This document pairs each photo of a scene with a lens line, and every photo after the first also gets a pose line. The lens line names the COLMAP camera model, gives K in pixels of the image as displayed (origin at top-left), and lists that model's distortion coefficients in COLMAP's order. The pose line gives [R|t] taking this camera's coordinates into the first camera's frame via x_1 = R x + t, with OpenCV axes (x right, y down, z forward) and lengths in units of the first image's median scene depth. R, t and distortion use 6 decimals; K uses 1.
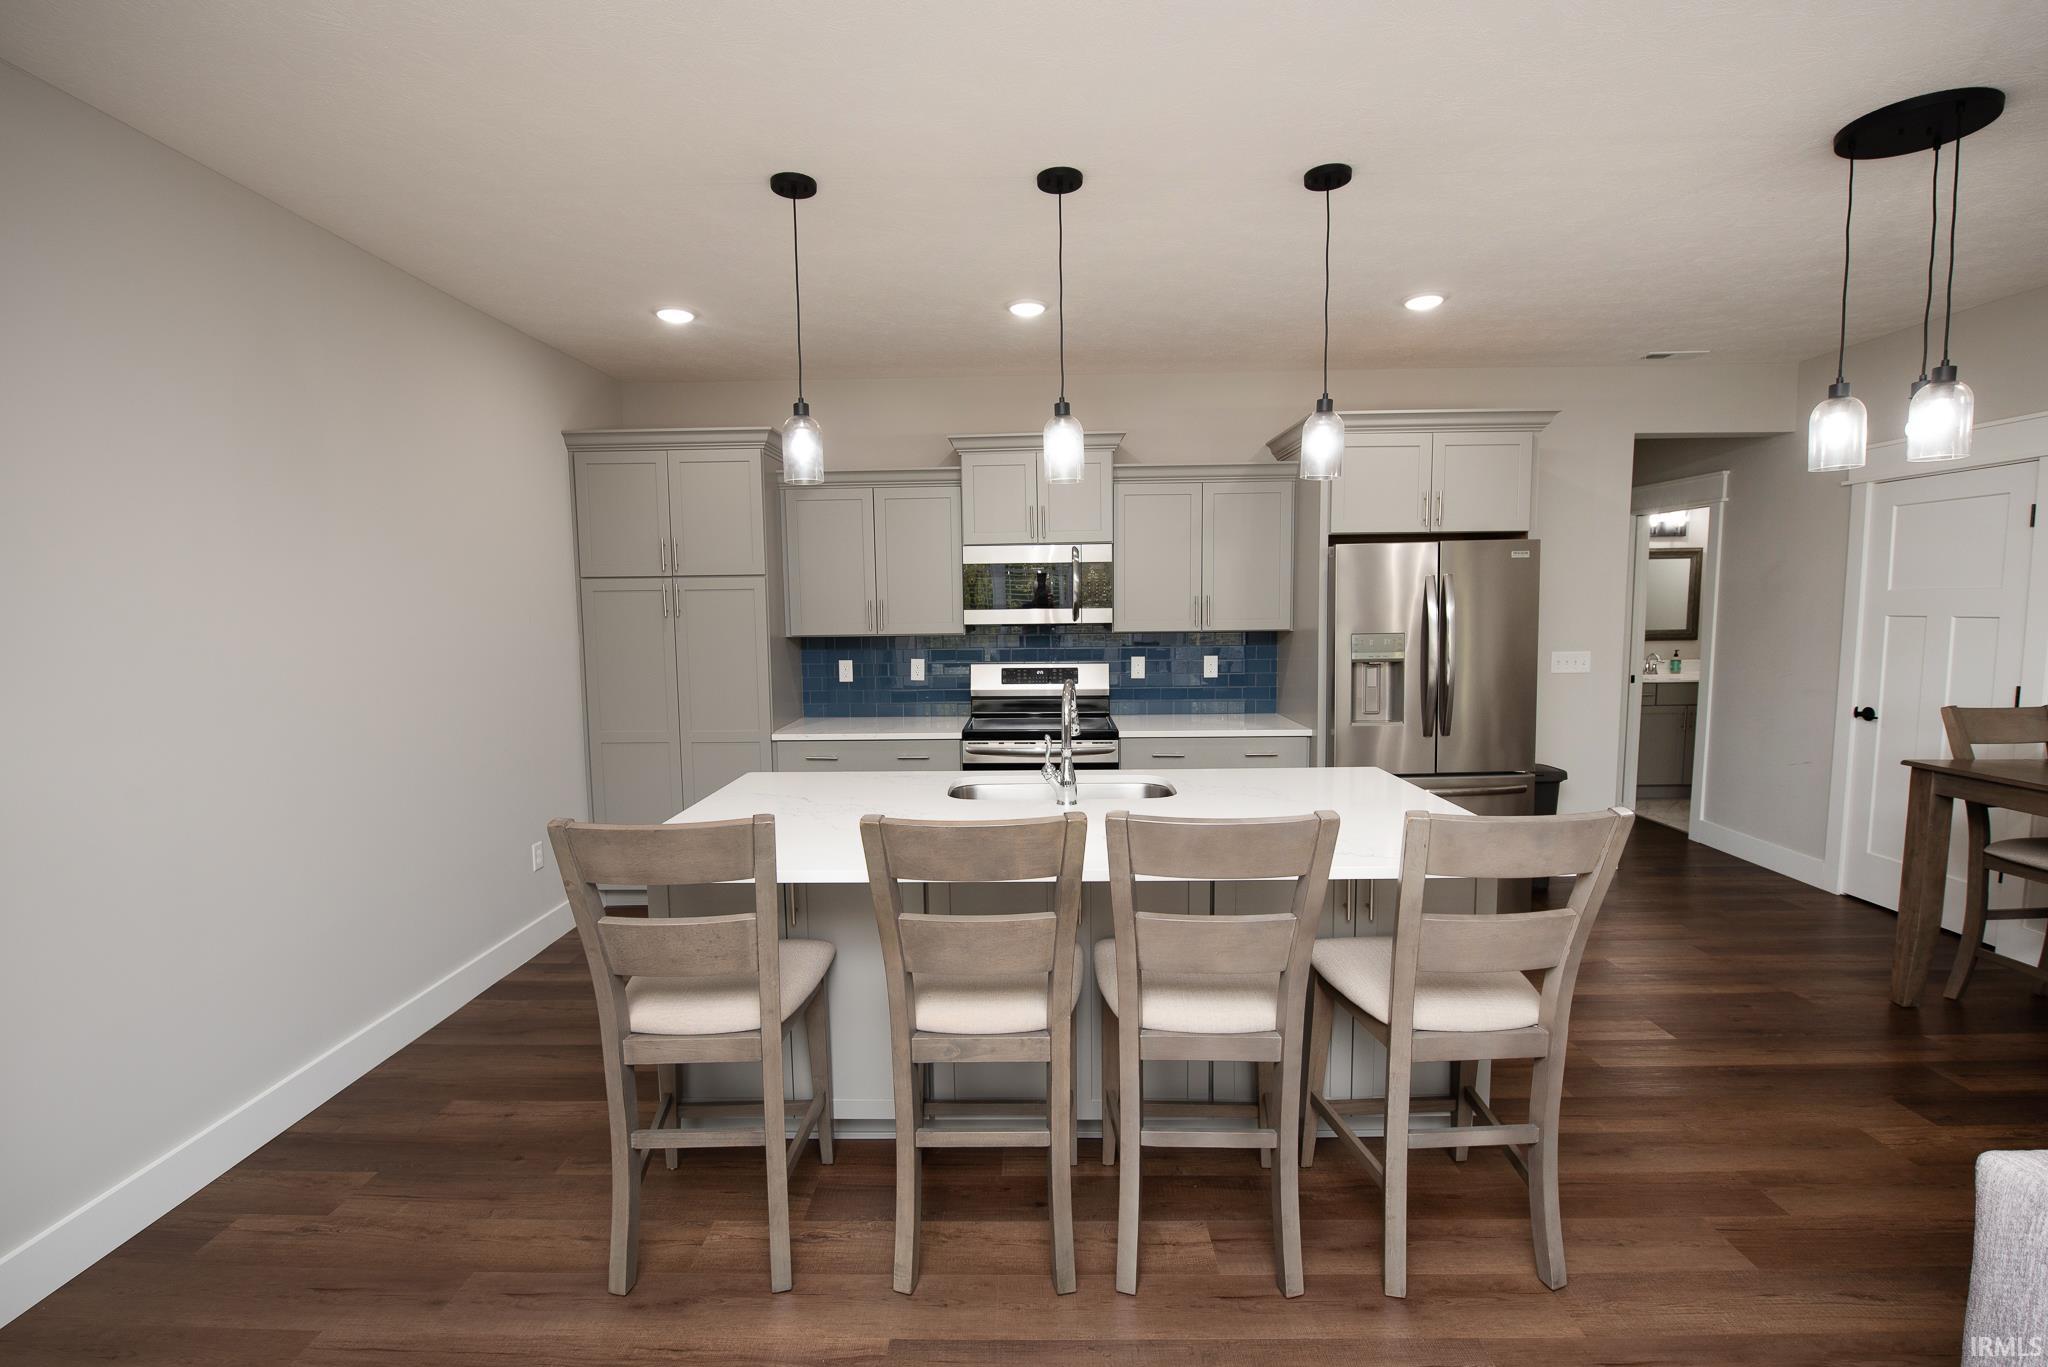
lens RADIAL K [[932.9, 0, 984.6], [0, 932.9, 689.7], [0, 0, 1]] dist [-0.022481, 0.000857]
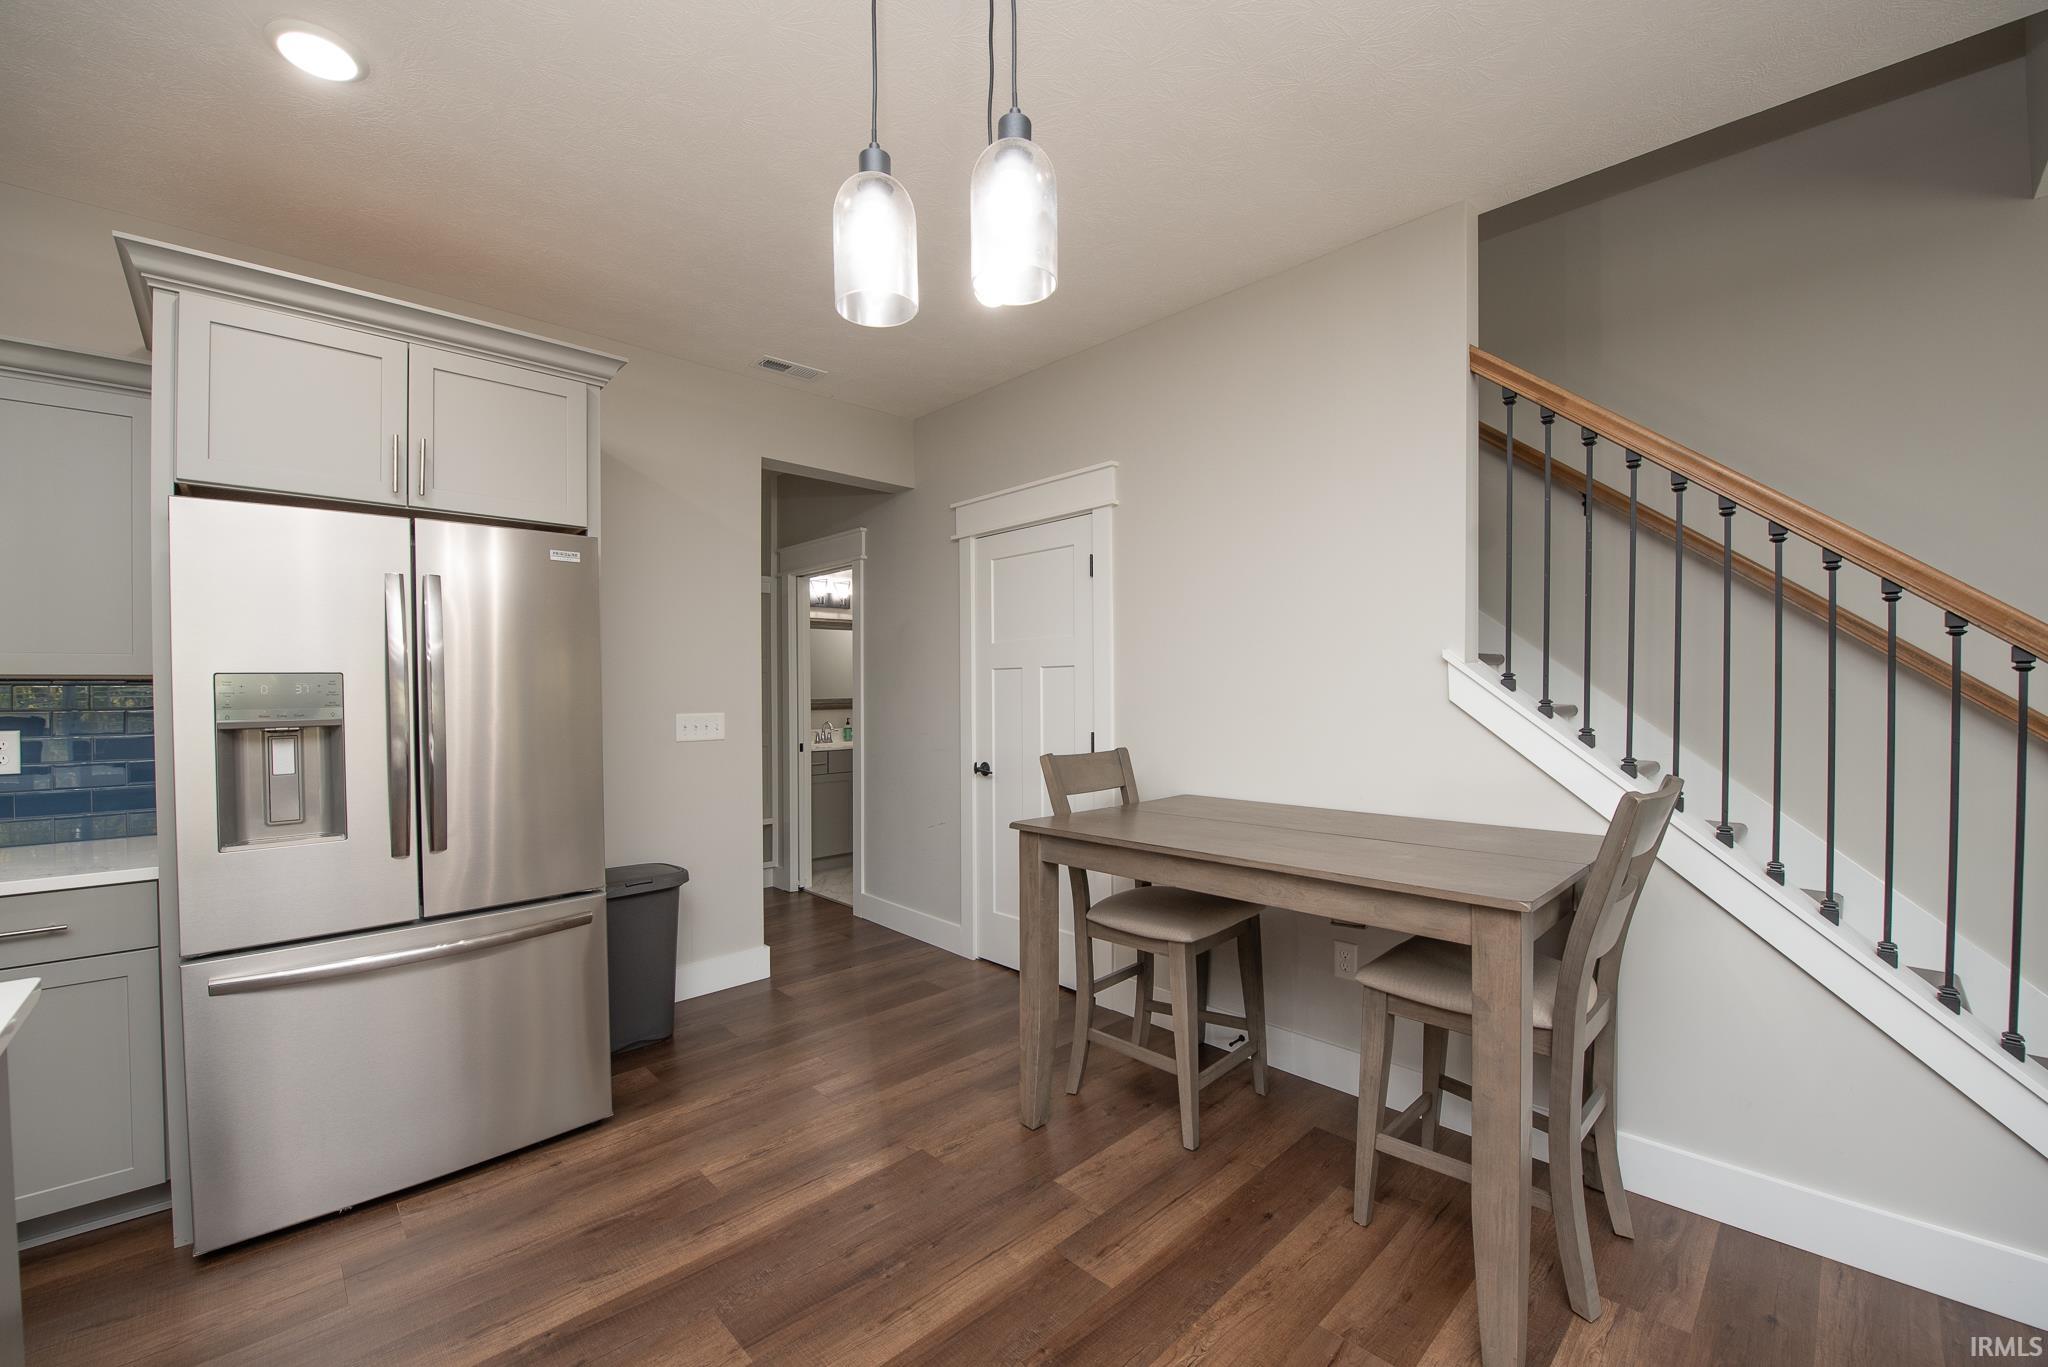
lens RADIAL K [[814.6, 0, 1015.0], [0, 814.6, 692.3], [0, 0, 1]] dist [-0.013521, -0.000922]
pose [[0.703871, 0.007230, 0.710291, 0.366636], [0.064555, 0.995159, -0.074102, 0.011010], [-0.707388, 0.098011, 0.699997, 0.355476]]
